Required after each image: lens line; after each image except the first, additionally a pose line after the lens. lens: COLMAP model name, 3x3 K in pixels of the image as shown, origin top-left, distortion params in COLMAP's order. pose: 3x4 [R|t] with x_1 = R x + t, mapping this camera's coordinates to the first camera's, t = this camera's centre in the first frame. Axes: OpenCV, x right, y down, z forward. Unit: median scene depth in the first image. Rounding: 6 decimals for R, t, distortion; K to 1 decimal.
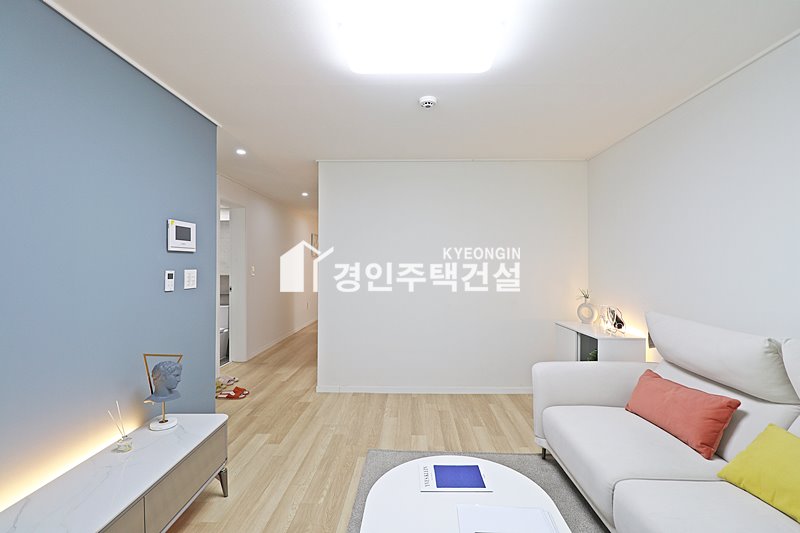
lens RADIAL K [[369.3, 0, 402.3], [0, 369.3, 261.7], [0, 0, 1]] dist [0.003290, -0.018632]
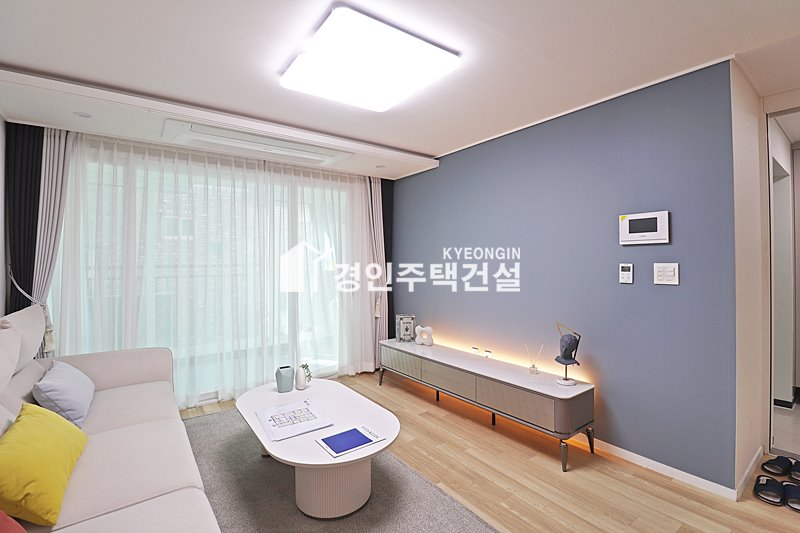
lens RADIAL K [[368.3, 0, 410.8], [0, 368.3, 259.2], [0, 0, 1]] dist [-0.002657, -0.012033]
pose [[-0.777046, 0.002206, -0.629440, 0.413280], [0.010667, 0.999896, -0.009664, 0.012176], [0.629354, -0.014223, -0.776989, 1.162790]]
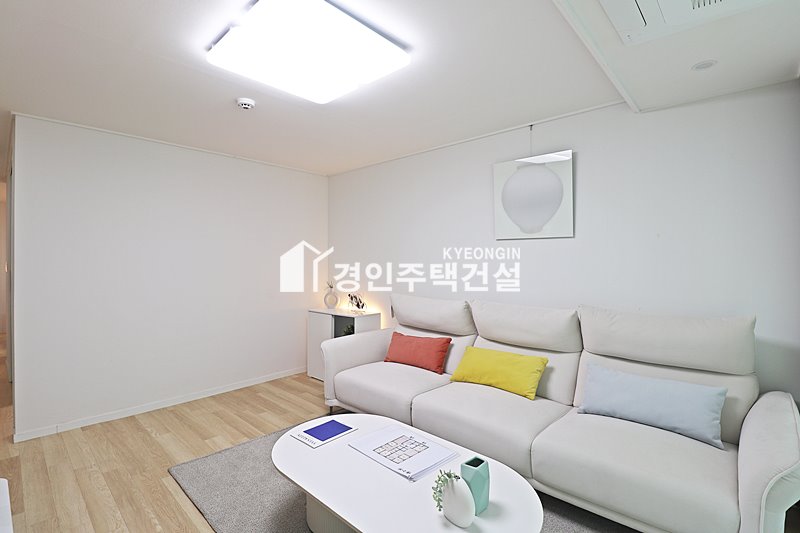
lens RADIAL K [[375.2, 0, 400.5], [0, 375.2, 259.5], [0, 0, 1]] dist [0.001086, -0.013481]
pose [[0.662185, 0.002496, 0.749336, -0.367898], [-0.005813, 0.999981, 0.001806, -0.001889], [-0.749318, -0.005552, 0.662187, -0.015818]]
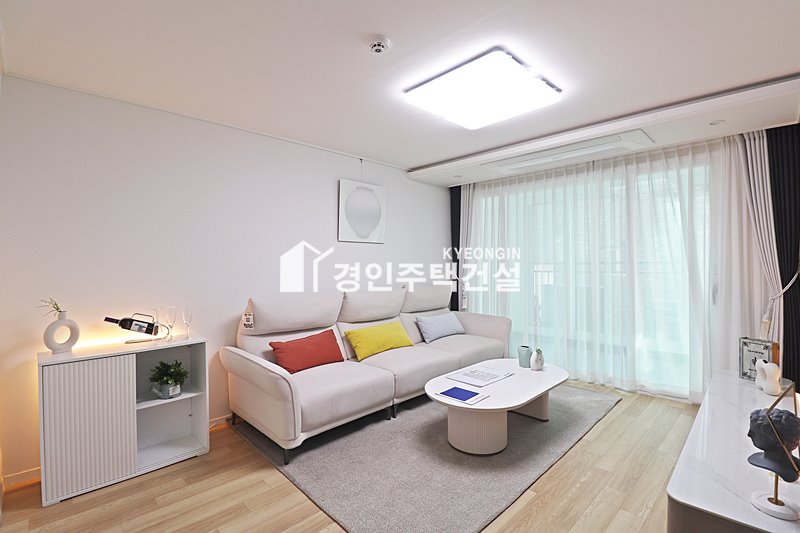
lens RADIAL K [[375.2, 0, 400.5], [0, 375.2, 259.5], [0, 0, 1]] dist [0.001086, -0.013481]
pose [[-0.720411, 0.011458, 0.693453, -0.434643], [0.002426, 0.999899, -0.014001, 0.024863], [-0.693543, -0.008404, -0.720366, 1.311490]]
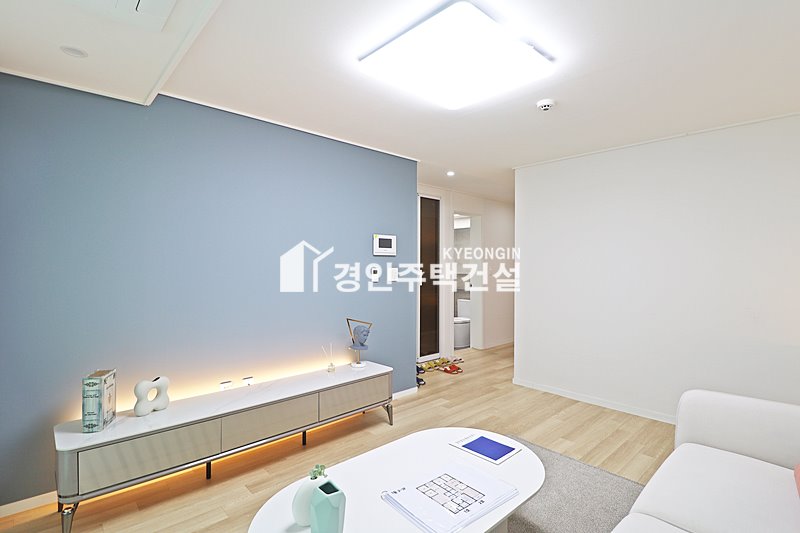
lens RADIAL K [[383.9, 0, 405.0], [0, 383.9, 266.6], [0, 0, 1]] dist [-0.000102, -0.013872]
pose [[0.702471, 0.005804, -0.711689, 0.466037], [0.000587, 0.999962, 0.008734, 0.002499], [0.711712, -0.006553, 0.702440, -0.013333]]
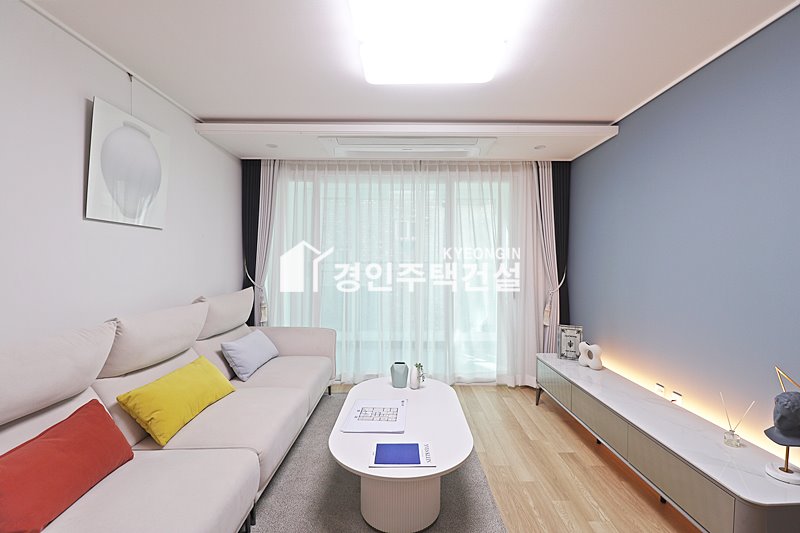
lens RADIAL K [[373.0, 0, 406.3], [0, 373.0, 260.6], [0, 0, 1]] dist [0.000761, -0.012499]
pose [[-0.999529, -0.004298, -0.030397, 0.091485], [-0.004145, 0.999978, -0.005083, 0.016265], [0.030418, -0.004955, -0.999525, 1.187189]]
